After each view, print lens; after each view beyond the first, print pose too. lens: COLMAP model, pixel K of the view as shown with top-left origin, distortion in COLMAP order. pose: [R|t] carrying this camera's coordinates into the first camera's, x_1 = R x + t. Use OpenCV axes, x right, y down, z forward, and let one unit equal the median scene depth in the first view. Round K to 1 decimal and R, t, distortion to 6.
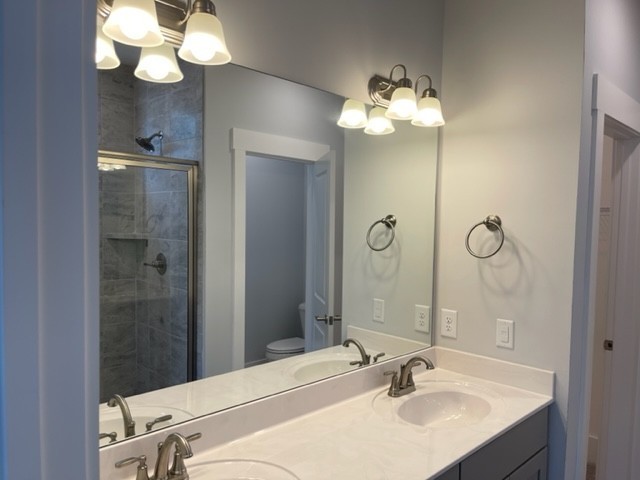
lens RADIAL K [[468.5, 0, 320.0], [0, 468.5, 240.0], [0, 0, 1]] dist [0.018936, -0.000226]
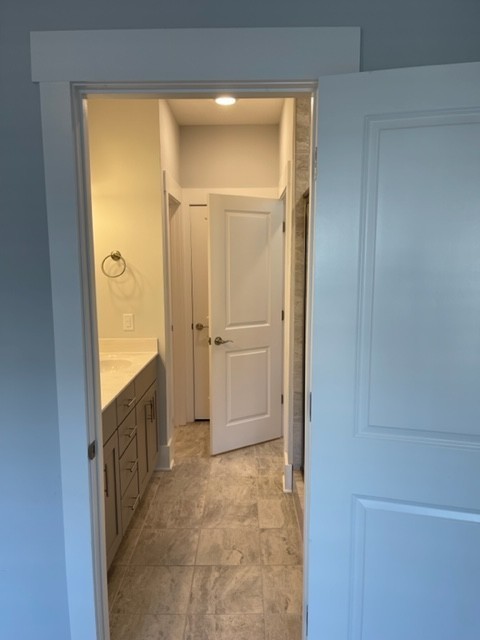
lens RADIAL K [[483.6, 0, 241.7], [0, 483.6, 325.1], [0, 0, 1]] dist [0.075946, -0.105088]
pose [[0.717575, -0.117624, 0.686477, -0.510201], [0.045885, 0.991479, 0.121921, 0.017108], [-0.694968, -0.055989, 0.716858, -0.525647]]
